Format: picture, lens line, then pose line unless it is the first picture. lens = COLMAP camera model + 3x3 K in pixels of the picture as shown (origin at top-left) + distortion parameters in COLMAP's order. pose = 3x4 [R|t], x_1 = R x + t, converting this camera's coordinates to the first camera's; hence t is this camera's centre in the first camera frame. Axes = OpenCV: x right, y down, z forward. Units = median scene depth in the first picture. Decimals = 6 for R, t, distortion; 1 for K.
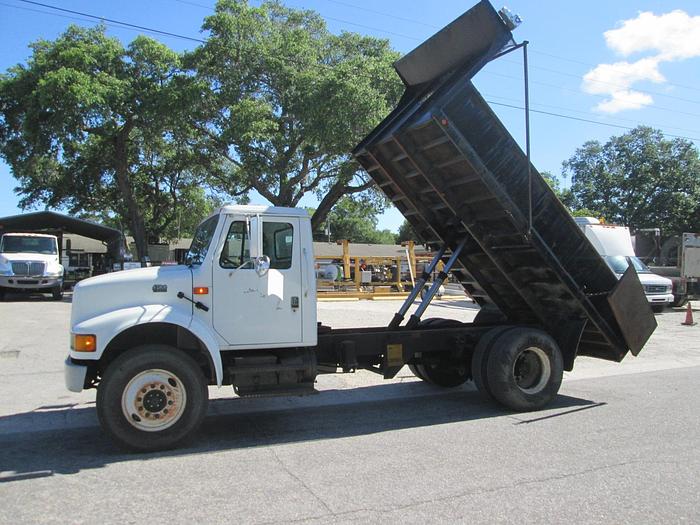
lens RADIAL K [[571.9, 0, 344.9], [0, 571.9, 264.3], [0, 0, 1]] dist [-0.027148, -0.024793]
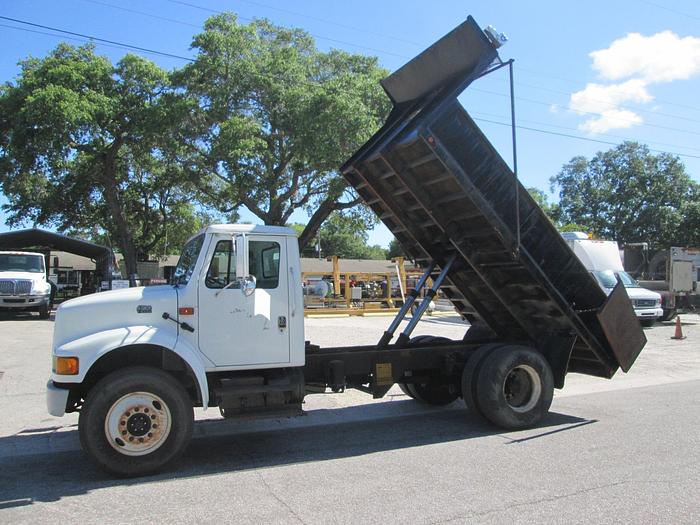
lens RADIAL K [[571.9, 0, 344.8], [0, 571.9, 266.3], [0, 0, 1]] dist [-0.027148, -0.024793]
pose [[0.999843, -0.006529, 0.016452, 0.004056], [0.006920, 0.999692, -0.023848, -0.004305], [-0.016291, 0.023958, 0.999580, 0.008240]]
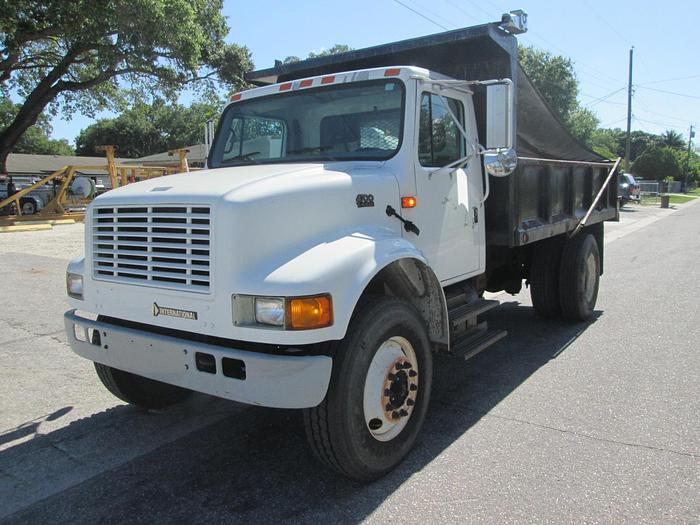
lens RADIAL K [[571.9, 0, 347.7], [0, 571.9, 266.1], [0, 0, 1]] dist [-0.027148, -0.024793]
pose [[0.841953, -0.094132, 0.531276, -0.495956], [0.012133, 0.987718, 0.155776, 0.013209], [-0.539415, -0.124710, 0.832754, 0.394596]]
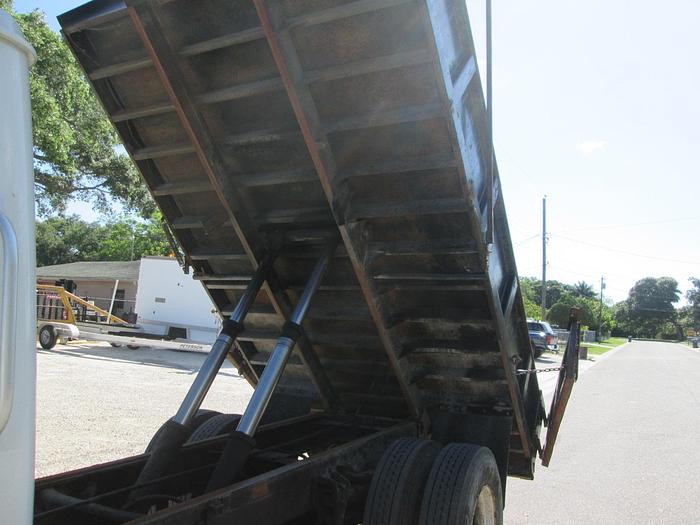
lens RADIAL K [[571.9, 0, 354.5], [0, 571.9, 260.1], [0, 0, 1]] dist [-0.027148, -0.024793]
pose [[0.761680, 0.093705, 0.641142, -0.078293], [-0.048490, 0.994956, -0.087810, 0.000813], [-0.646136, 0.035794, 0.762382, 0.652423]]
